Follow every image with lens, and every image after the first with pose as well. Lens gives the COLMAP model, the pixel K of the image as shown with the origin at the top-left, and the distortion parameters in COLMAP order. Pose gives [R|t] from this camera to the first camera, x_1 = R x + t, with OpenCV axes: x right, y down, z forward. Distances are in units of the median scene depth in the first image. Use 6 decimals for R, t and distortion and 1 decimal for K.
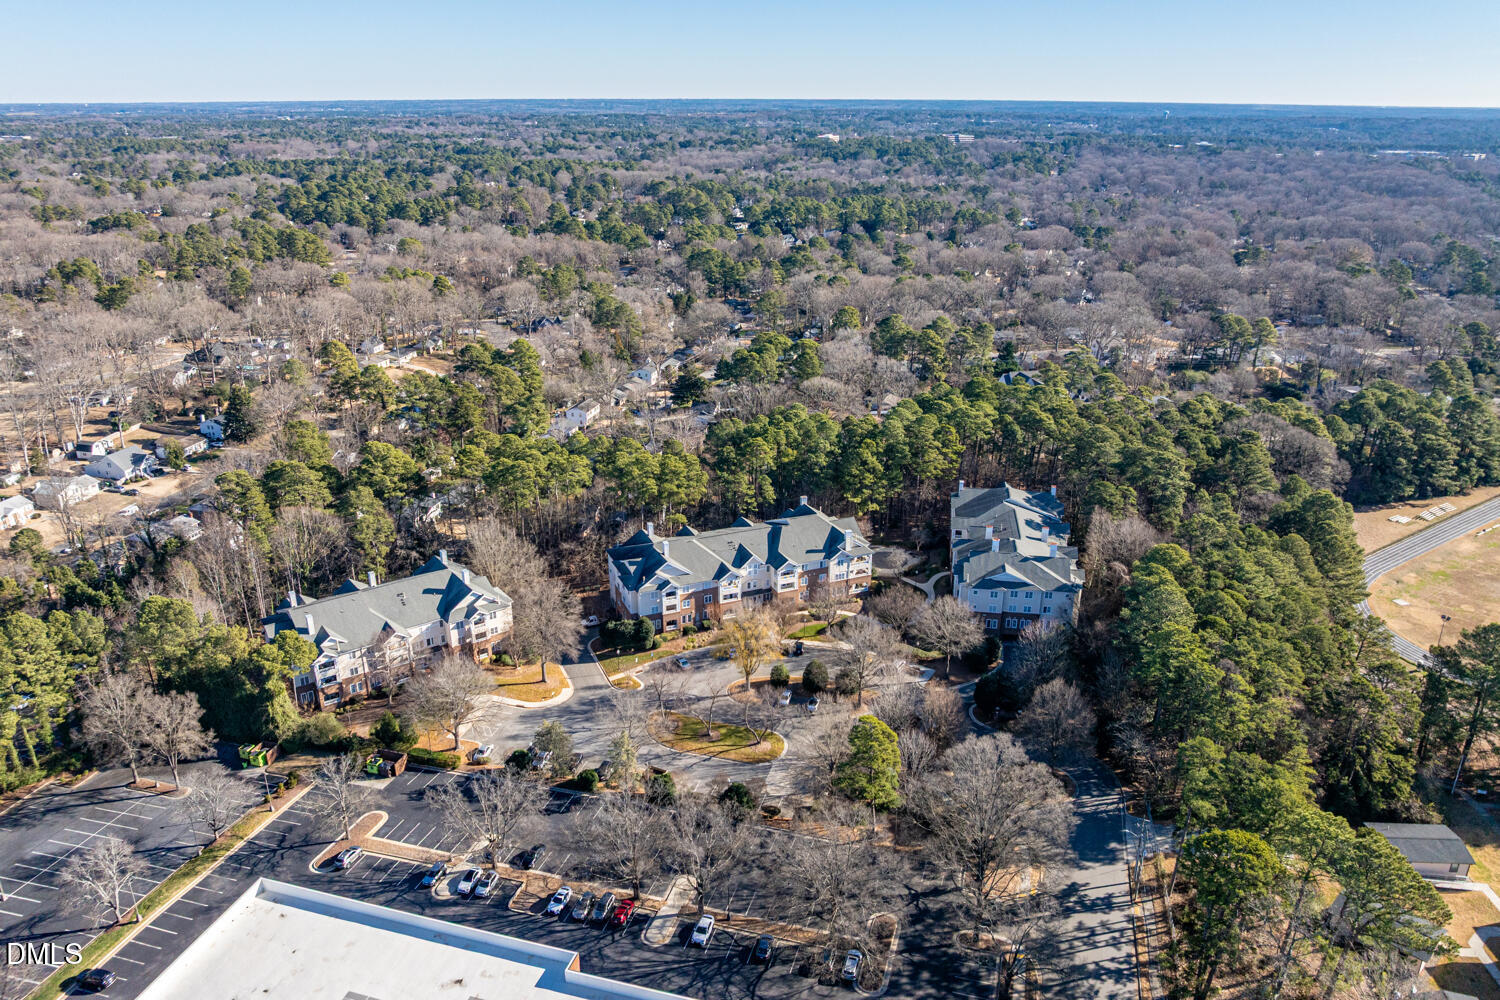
lens RADIAL K [[1054.9, 0, 751.0], [0, 1054.9, 483.8], [0, 0, 1]] dist [-0.029860, -0.004425]
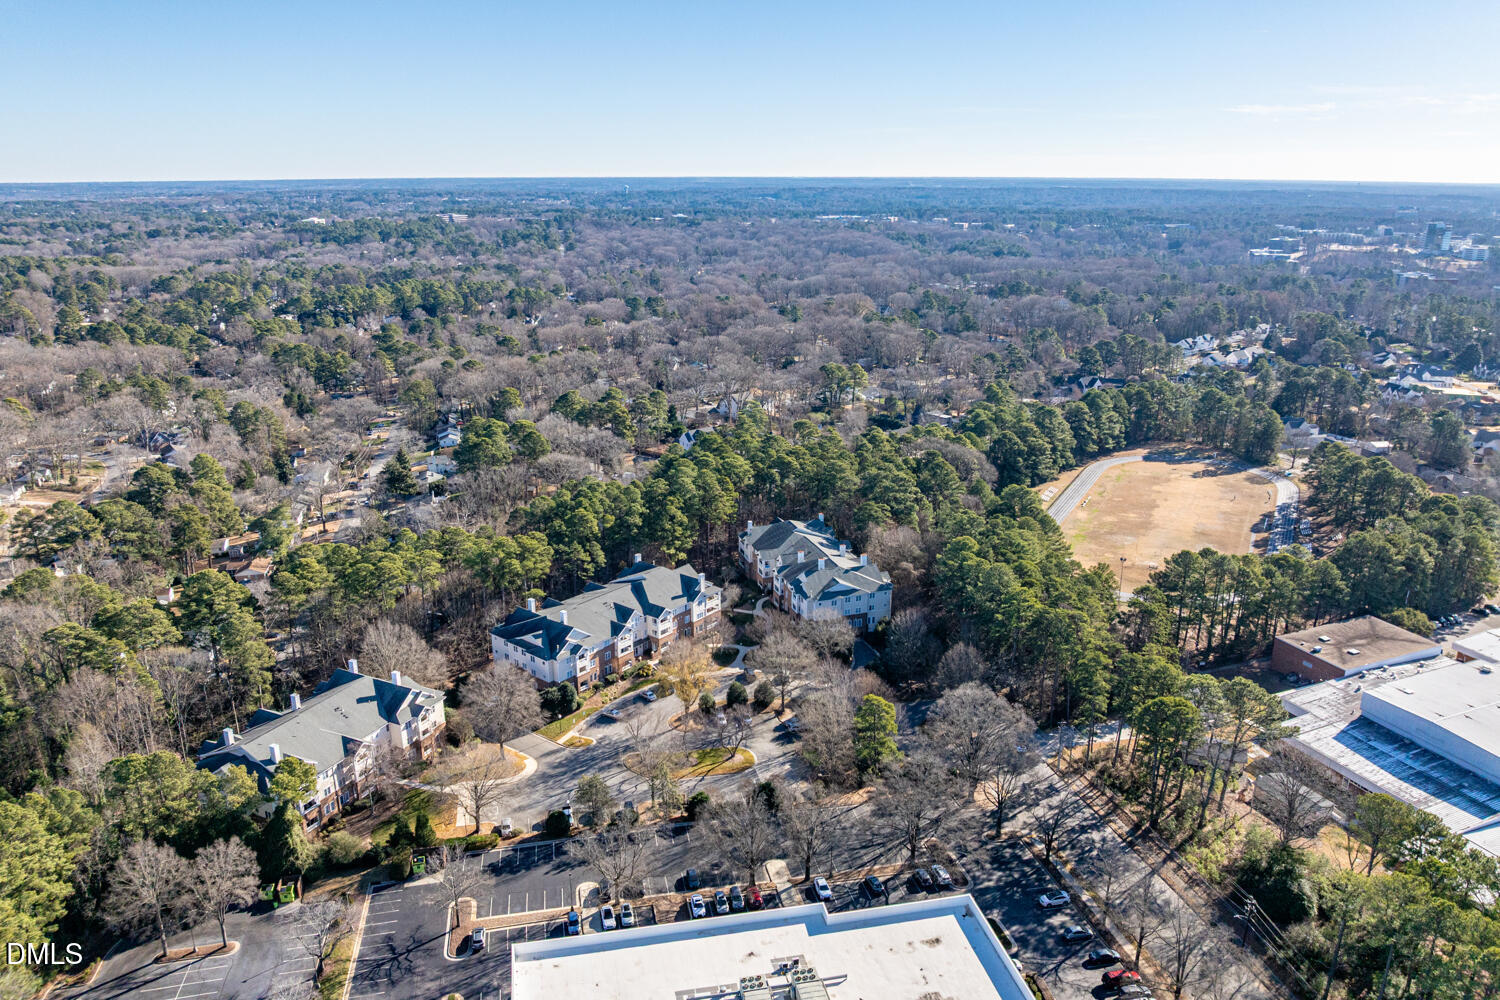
lens RADIAL K [[1054.9, 0, 751.0], [0, 1054.9, 483.8], [0, 0, 1]] dist [-0.029860, -0.004425]
pose [[0.889462, -0.132793, 0.437291, -0.365620], [0.161949, 0.986347, -0.029884, -0.010057], [-0.427352, 0.097399, 0.898823, -0.066948]]
